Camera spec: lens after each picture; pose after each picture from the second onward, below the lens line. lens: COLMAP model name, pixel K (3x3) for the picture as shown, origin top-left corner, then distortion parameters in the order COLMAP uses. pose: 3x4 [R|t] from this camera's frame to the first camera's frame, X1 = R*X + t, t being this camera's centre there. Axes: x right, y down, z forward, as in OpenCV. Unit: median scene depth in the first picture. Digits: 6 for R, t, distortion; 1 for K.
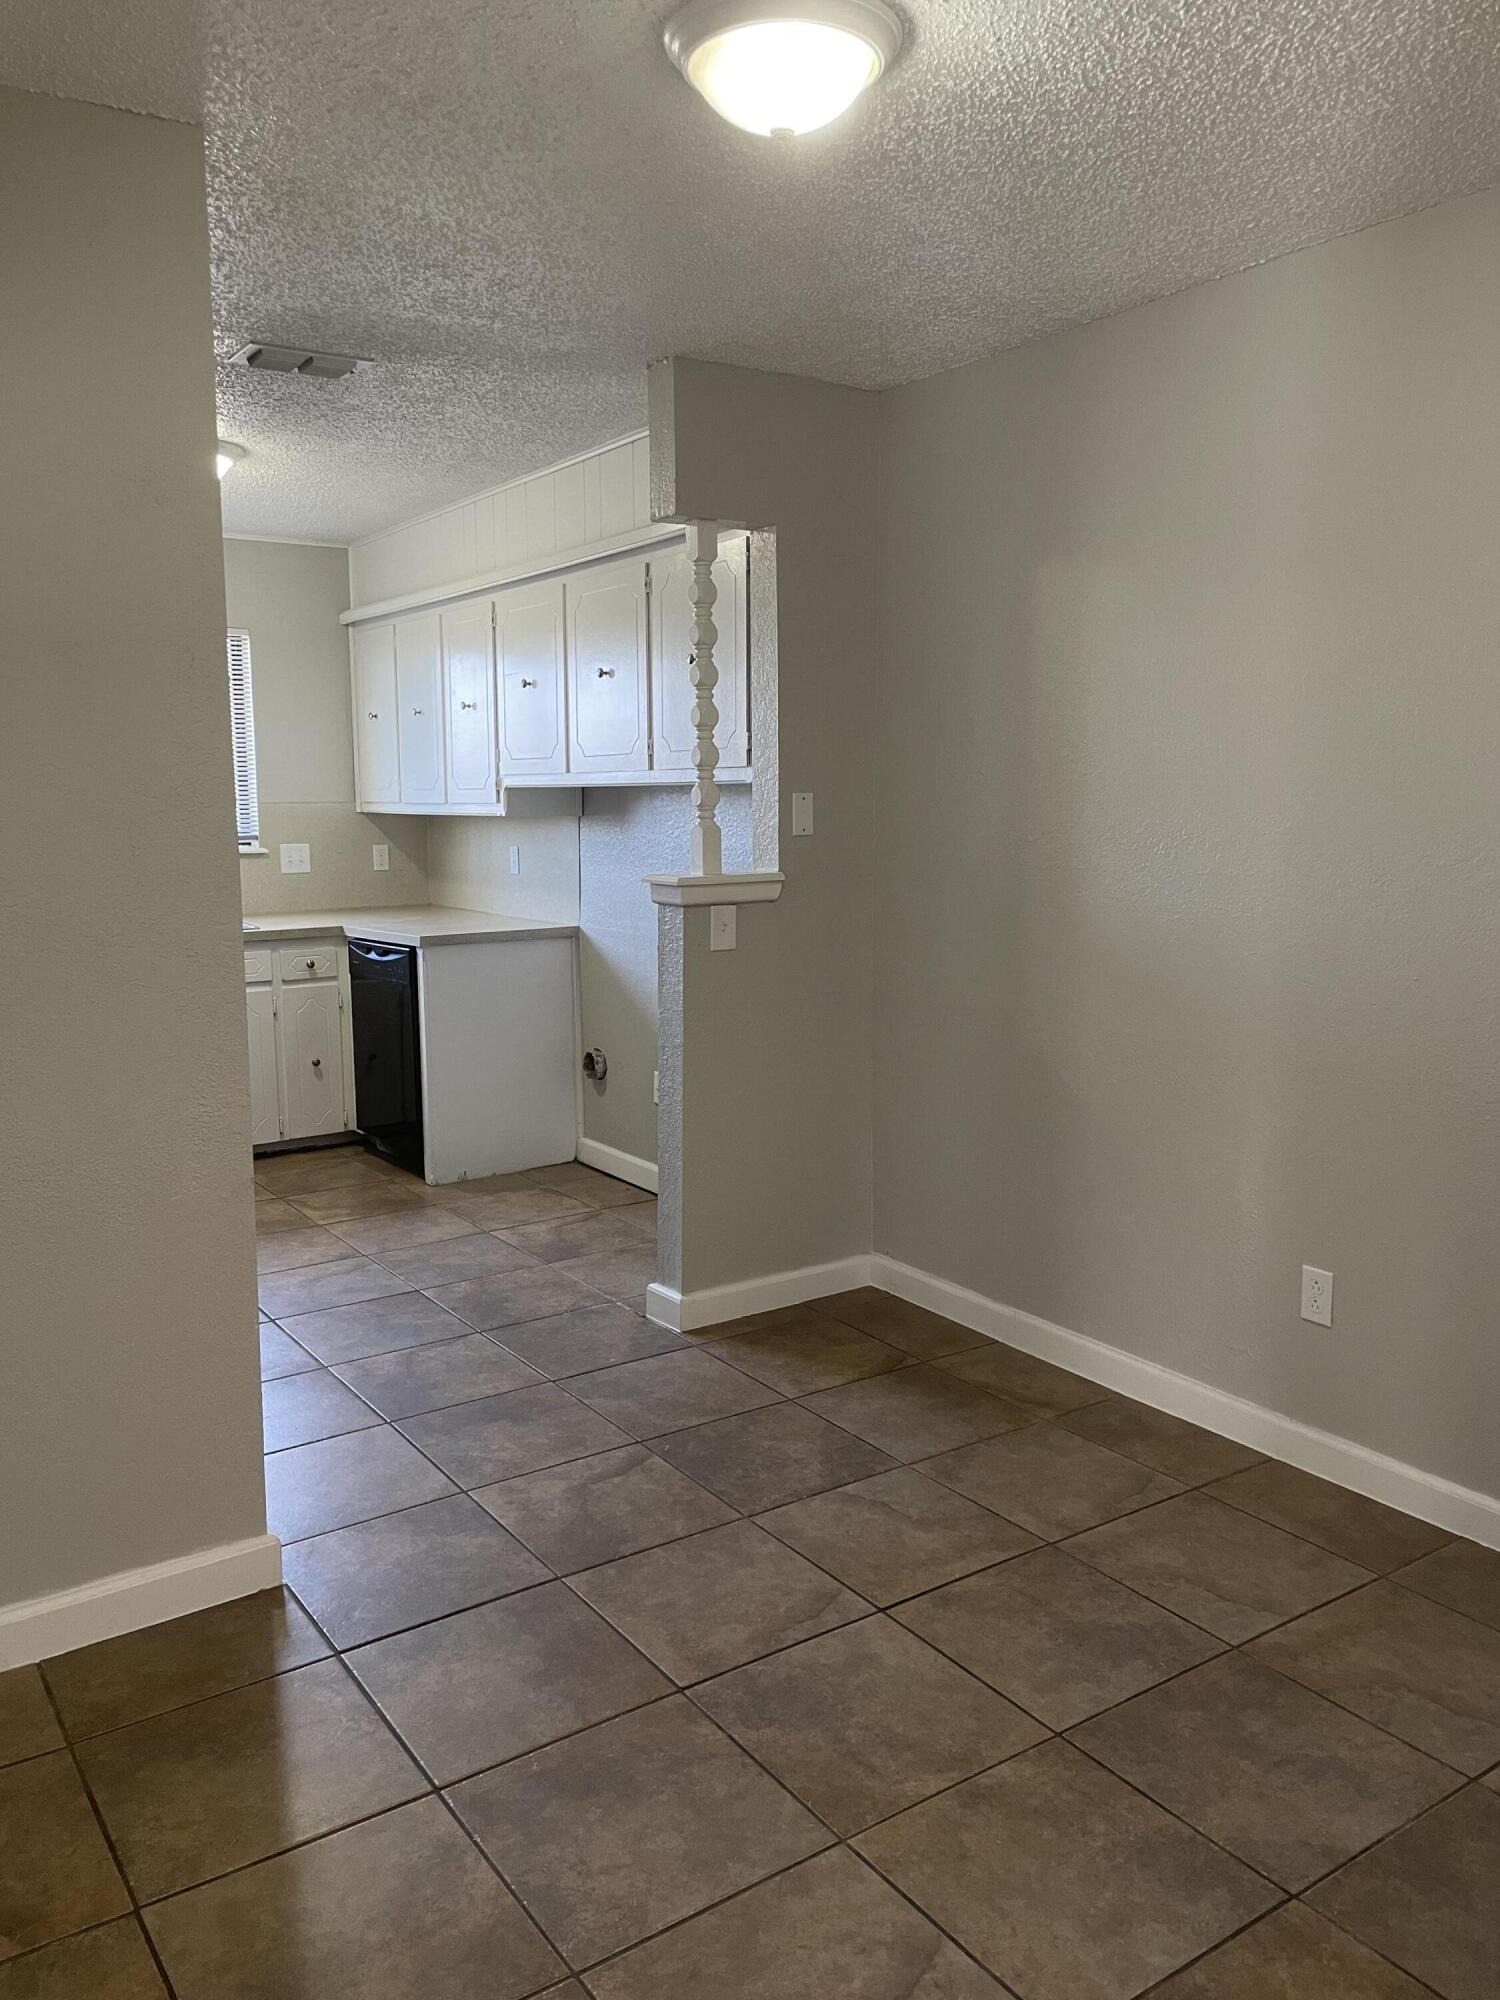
lens RADIAL K [[1505.9, 0, 743.3], [0, 1505.9, 1005.3], [0, 0, 1]] dist [0.029853, -0.017258]
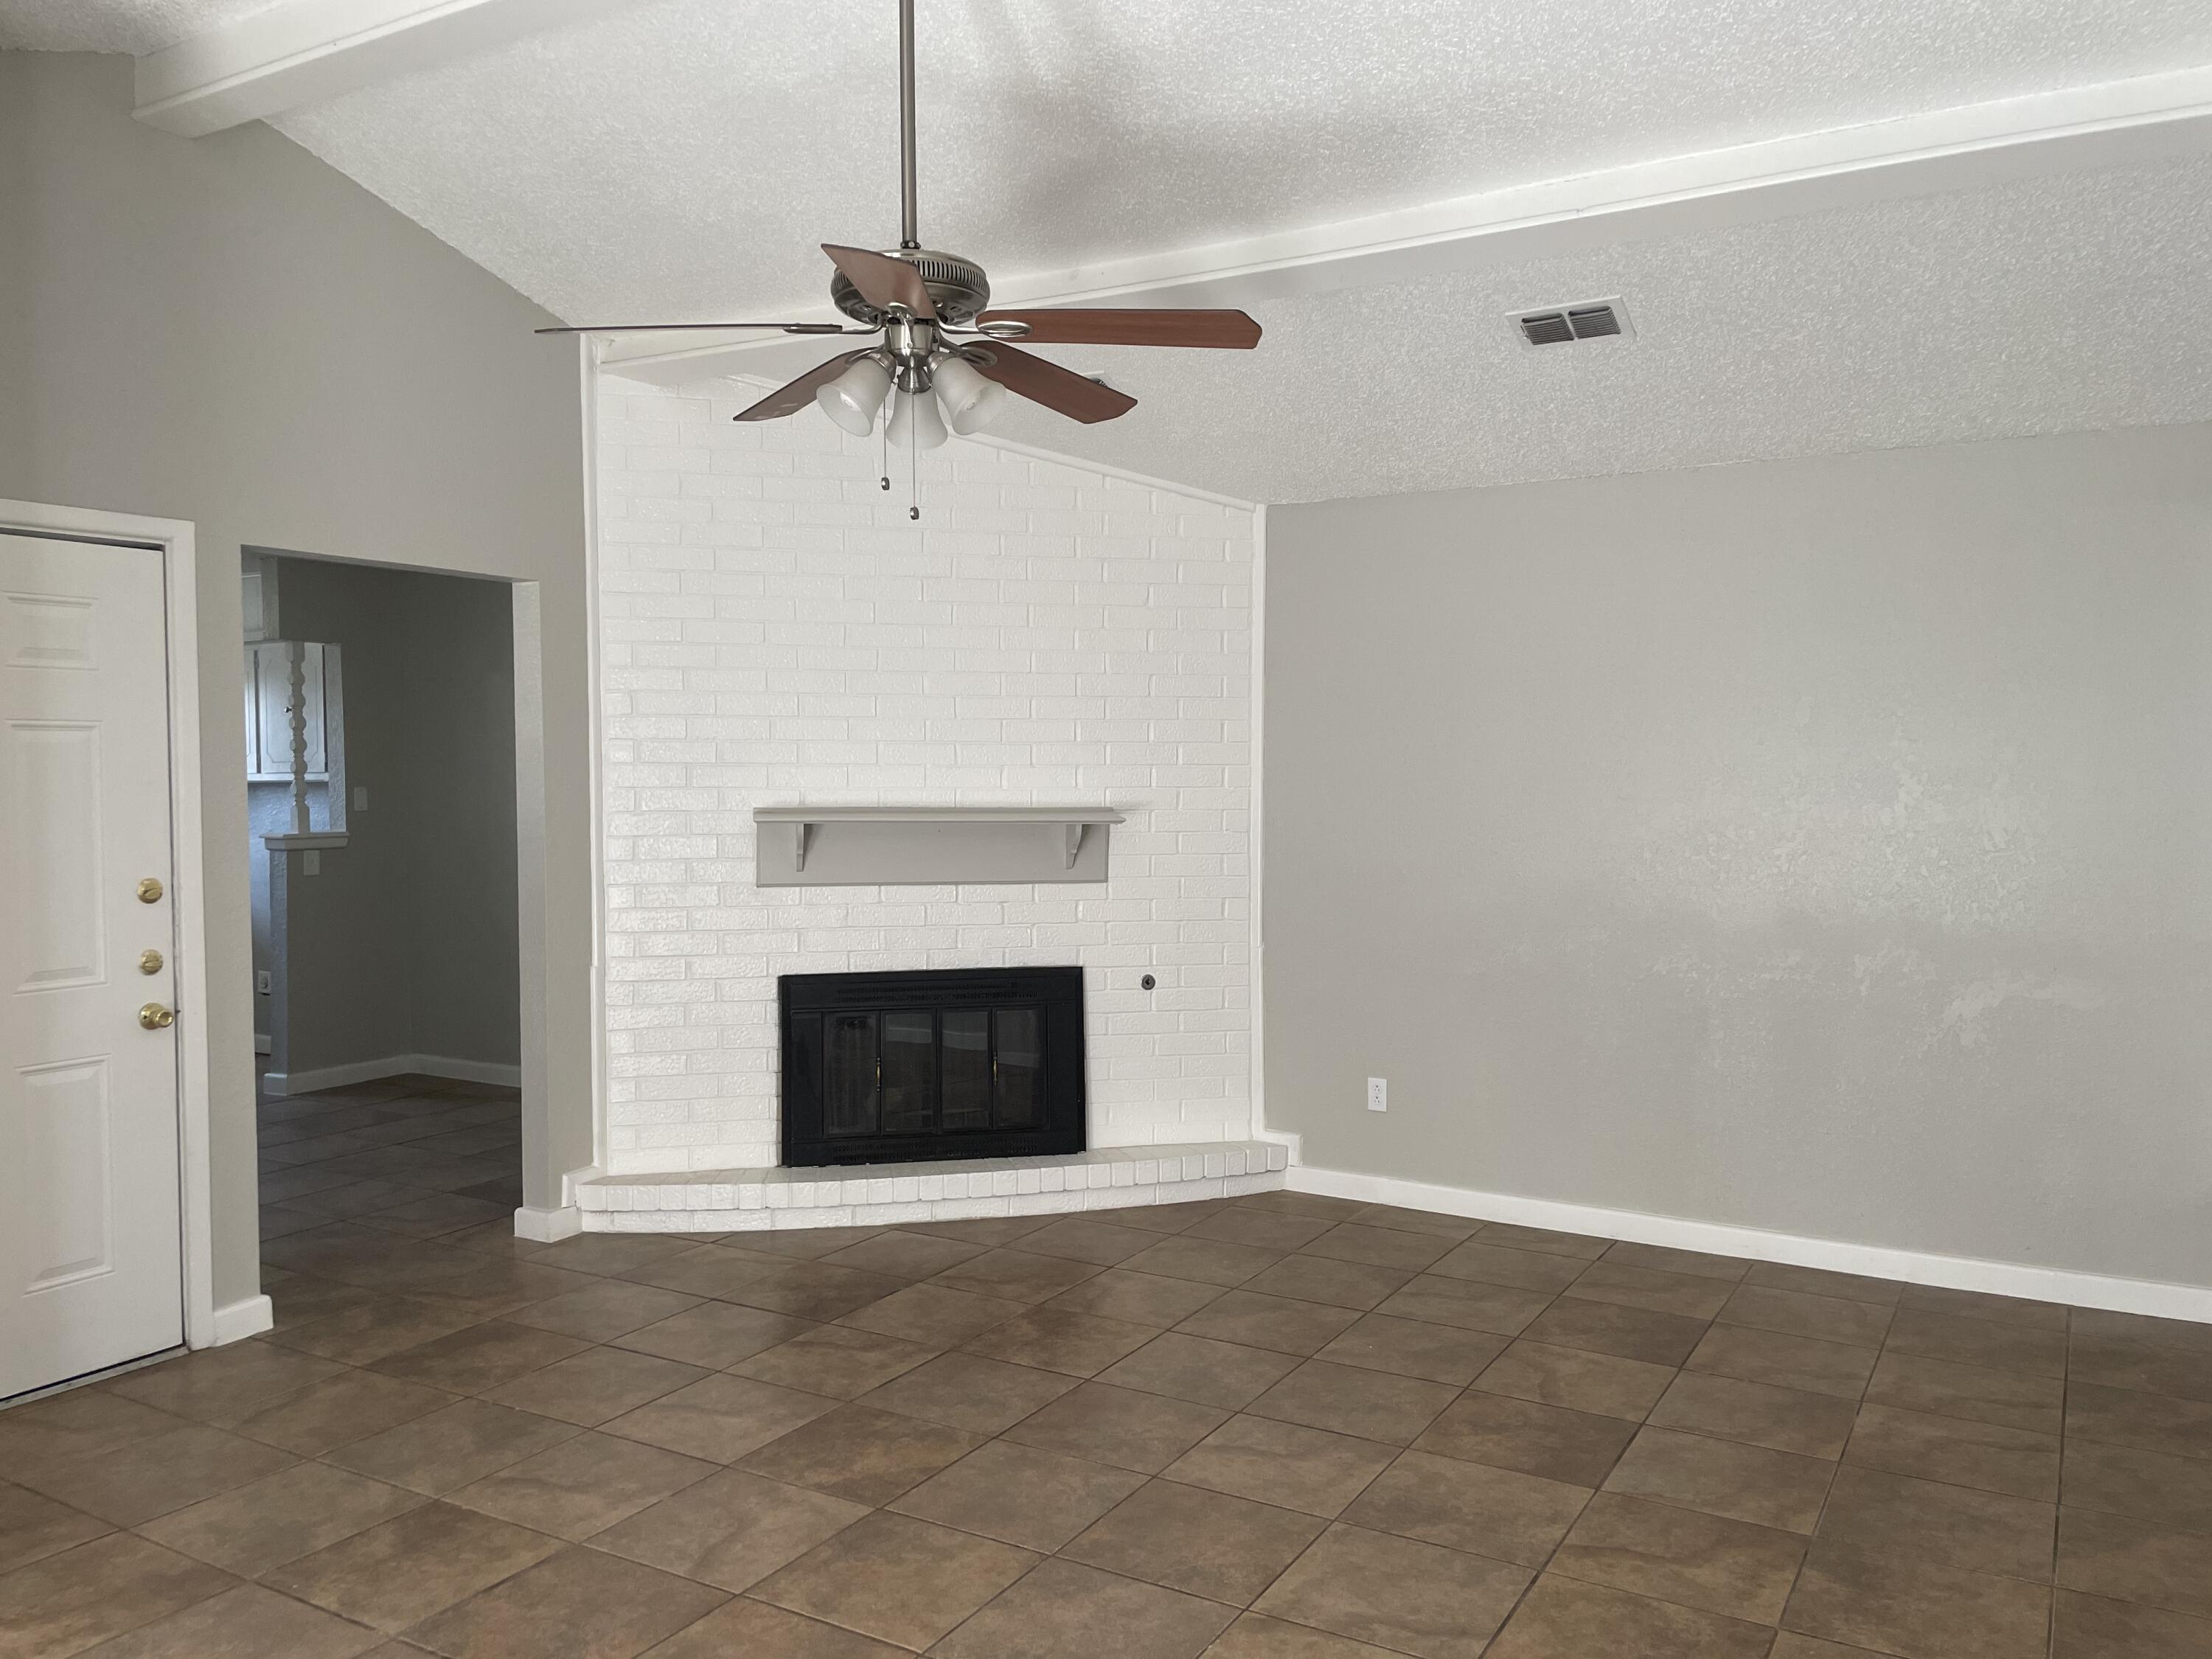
lens RADIAL K [[1665.5, 0, 1120.5], [0, 1665.5, 834.3], [0, 0, 1]] dist [0.029853, -0.017258]
pose [[0.905964, -0.013800, 0.423130, 0.014332], [0.057106, 0.994318, -0.089840, 0.138242], [-0.419486, 0.105555, 0.901604, -1.113154]]
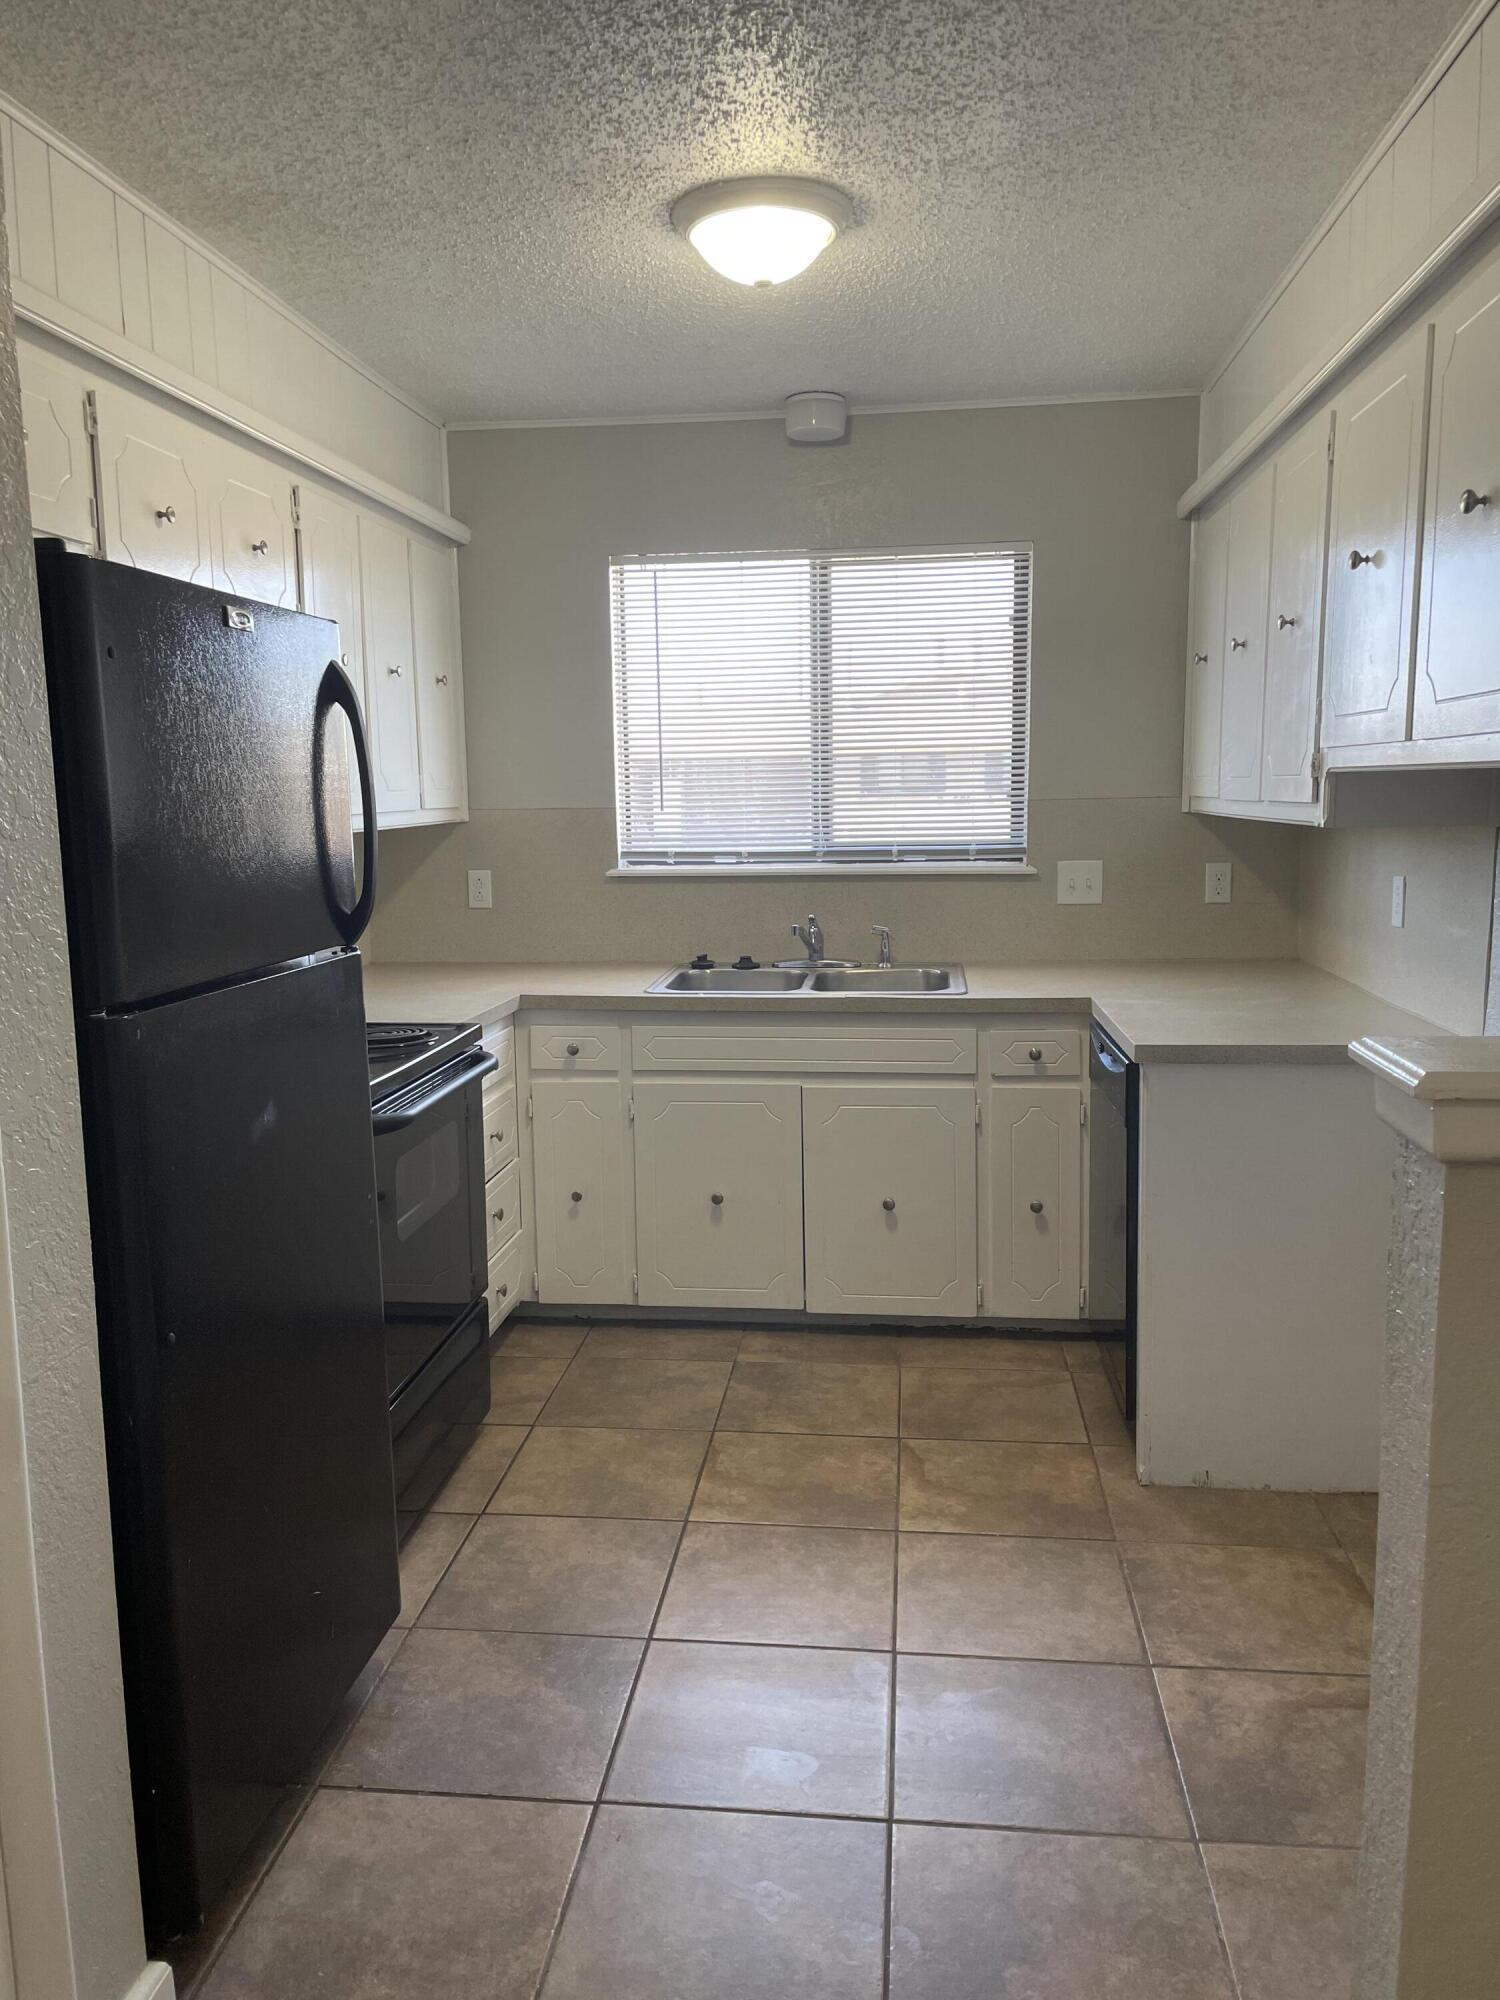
lens RADIAL K [[1505.9, 0, 751.4], [0, 1505.9, 985.0], [0, 0, 1]] dist [0.029853, -0.017258]
pose [[0.755211, 0.079751, -0.650613, 0.045632], [-0.081181, 0.996309, 0.027894, -0.089102], [0.650436, 0.031752, 0.758897, 0.609528]]
